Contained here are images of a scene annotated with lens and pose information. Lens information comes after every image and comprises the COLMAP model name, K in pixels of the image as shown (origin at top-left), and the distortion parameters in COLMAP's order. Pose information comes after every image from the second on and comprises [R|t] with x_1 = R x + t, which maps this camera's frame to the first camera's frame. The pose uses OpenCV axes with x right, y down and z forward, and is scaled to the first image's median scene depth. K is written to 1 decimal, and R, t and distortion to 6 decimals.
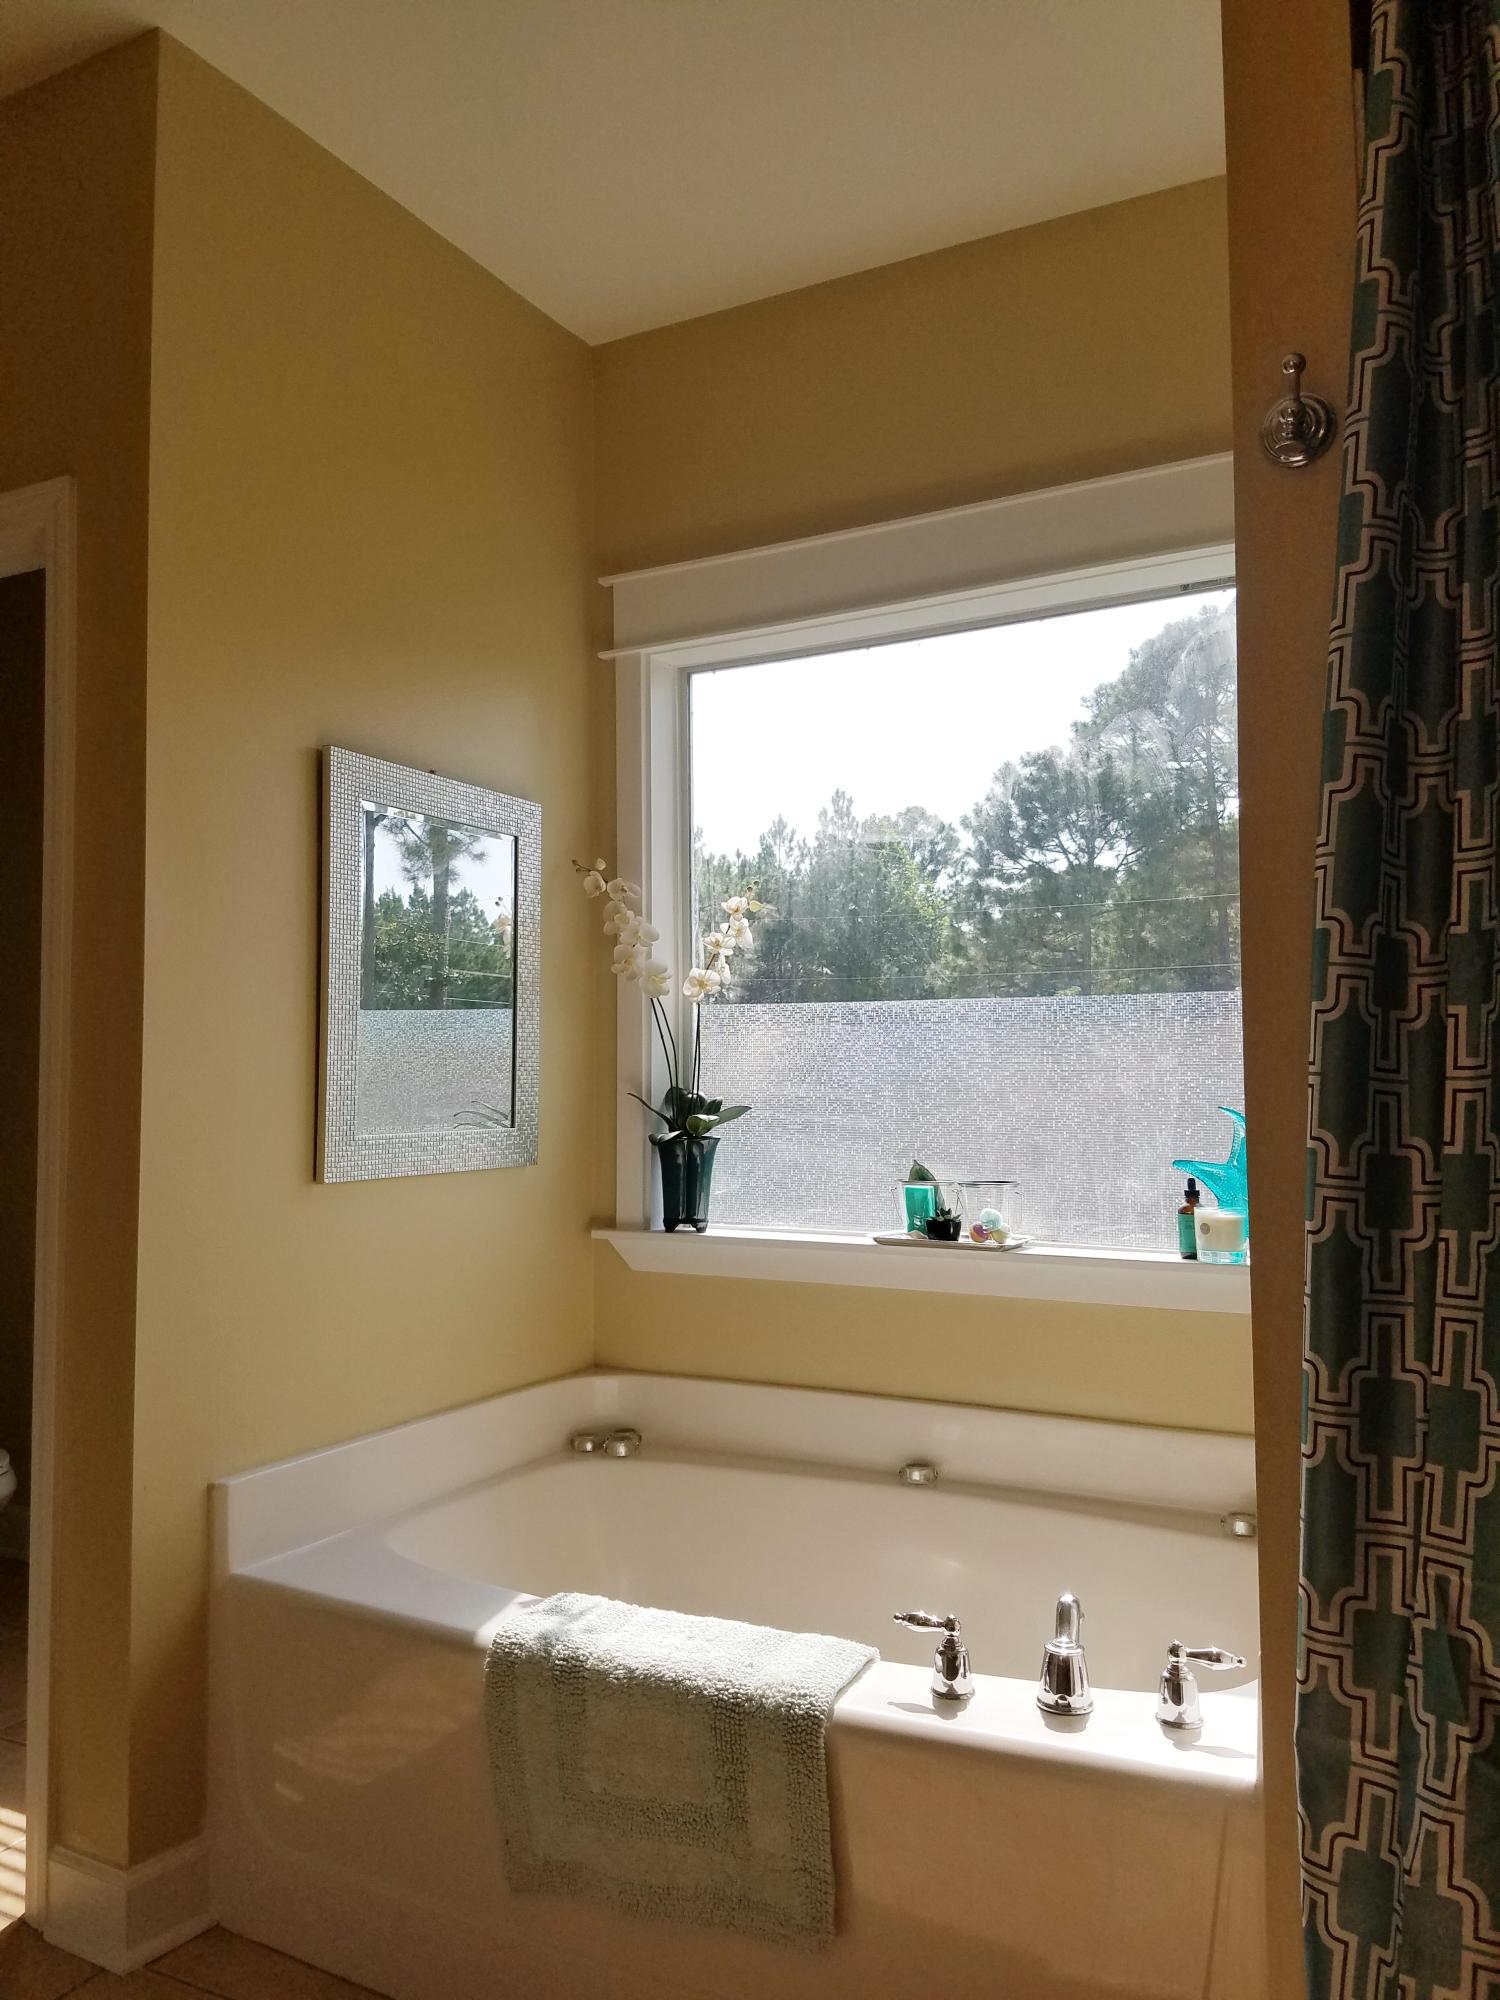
lens RADIAL K [[1532.2, 0, 750.0], [0, 1532.2, 1000.0], [0, 0, 1]] dist [0.190075, -0.241562]
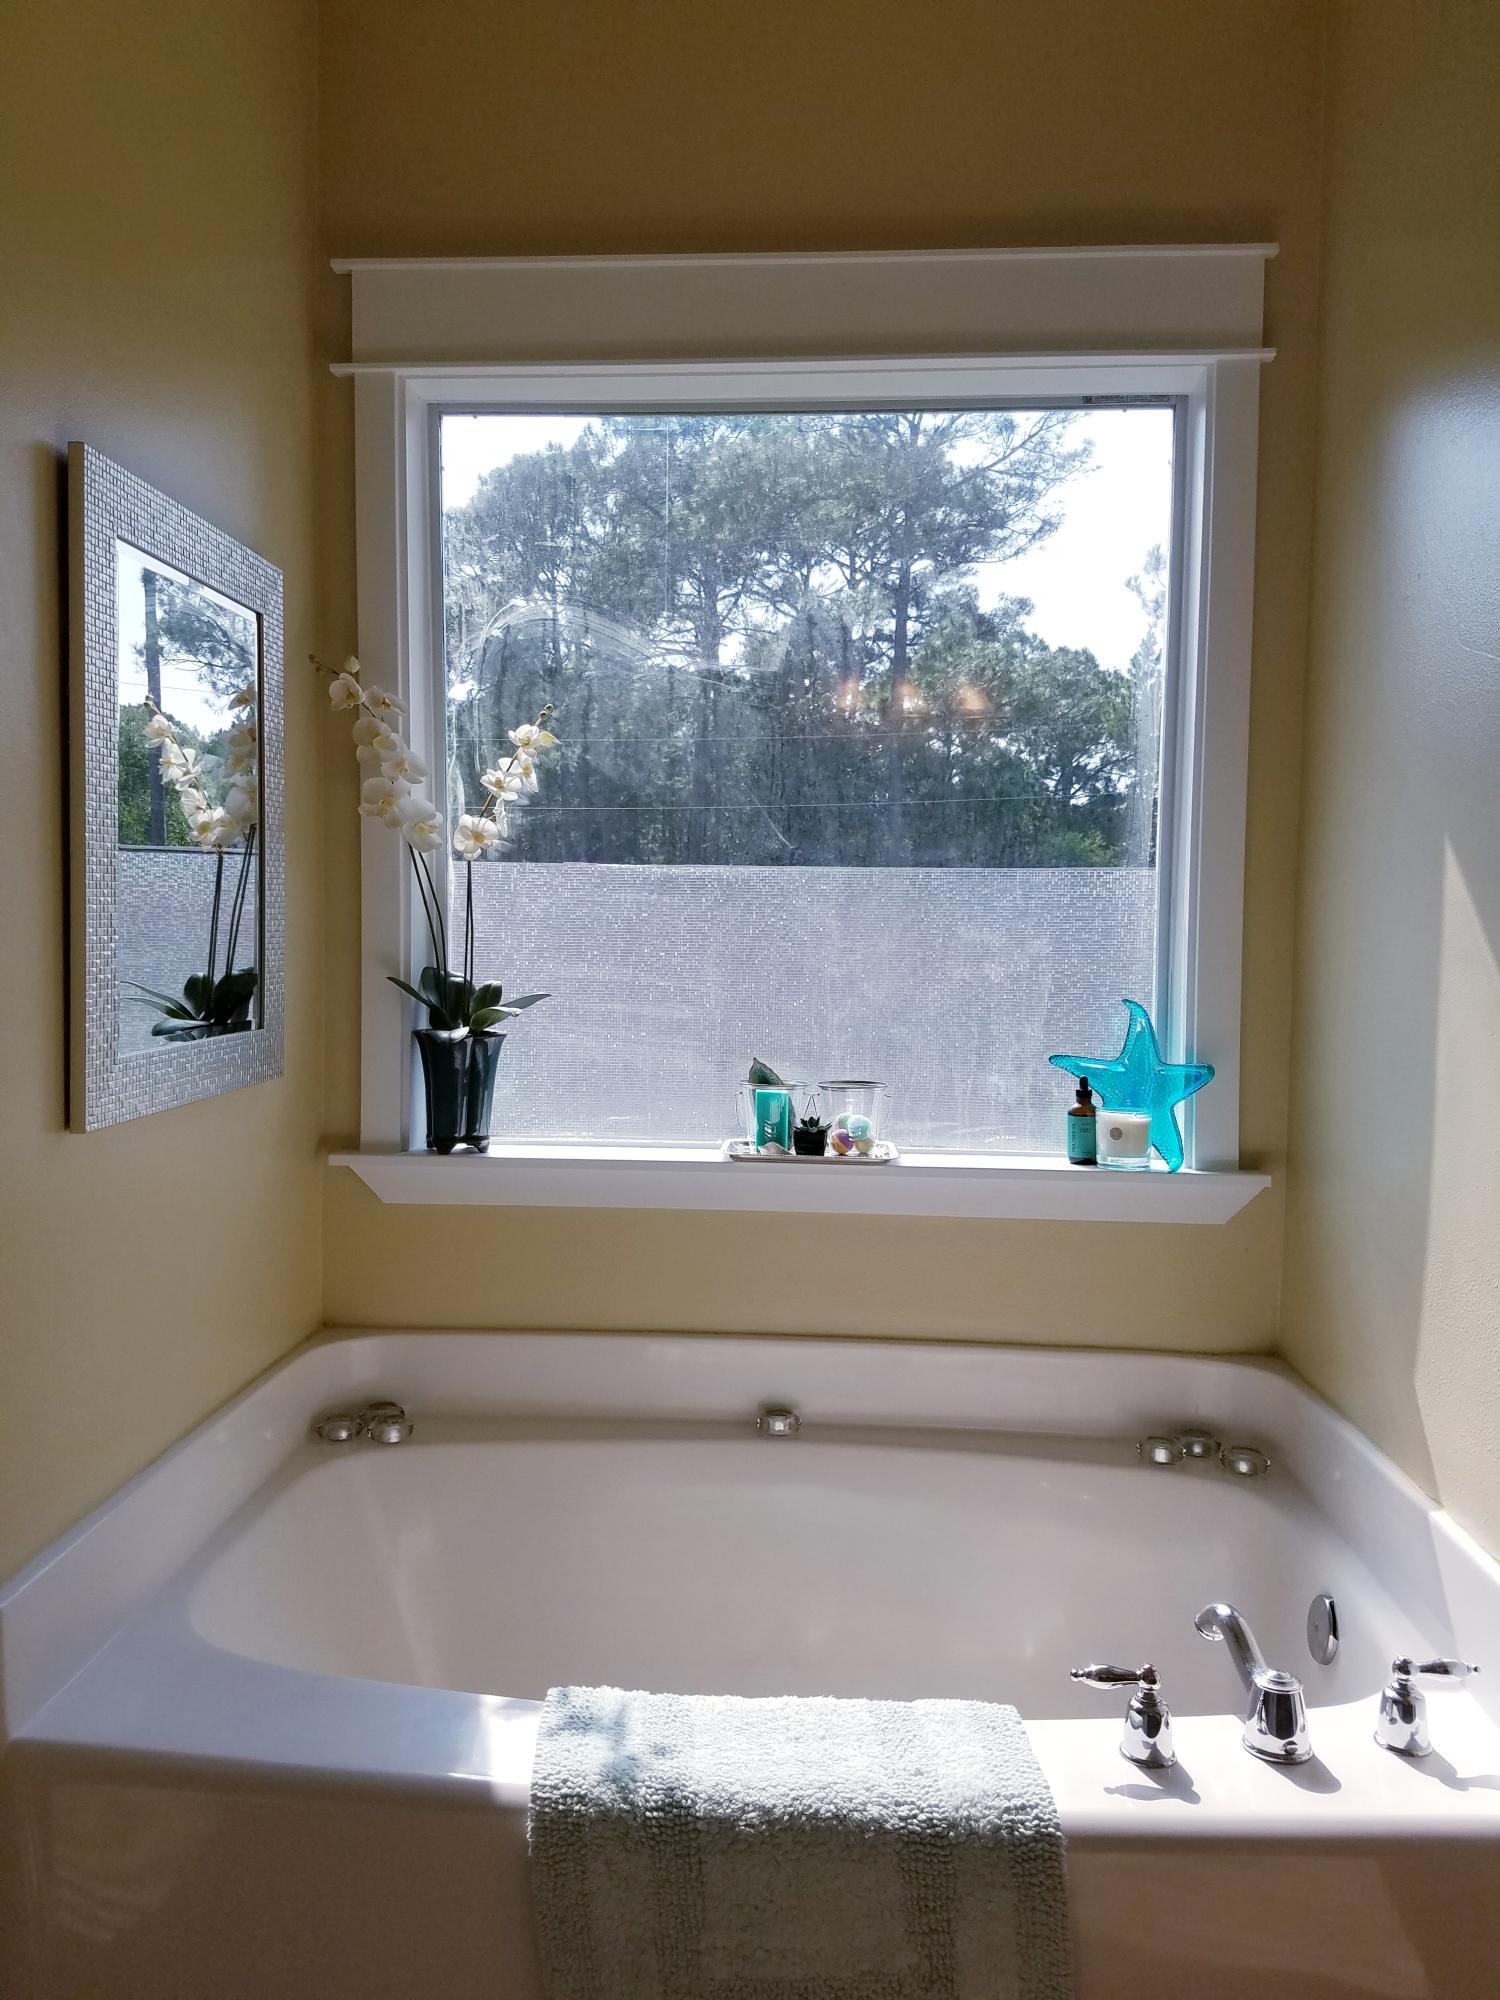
lens RADIAL K [[1532.2, 0, 750.0], [0, 1532.2, 1000.0], [0, 0, 1]] dist [0.190075, -0.241562]
pose [[0.911906, -0.006108, 0.410354, -0.245106], [-0.037432, 0.994484, 0.097985, -0.010520], [-0.408689, -0.104714, 0.906647, 0.246083]]
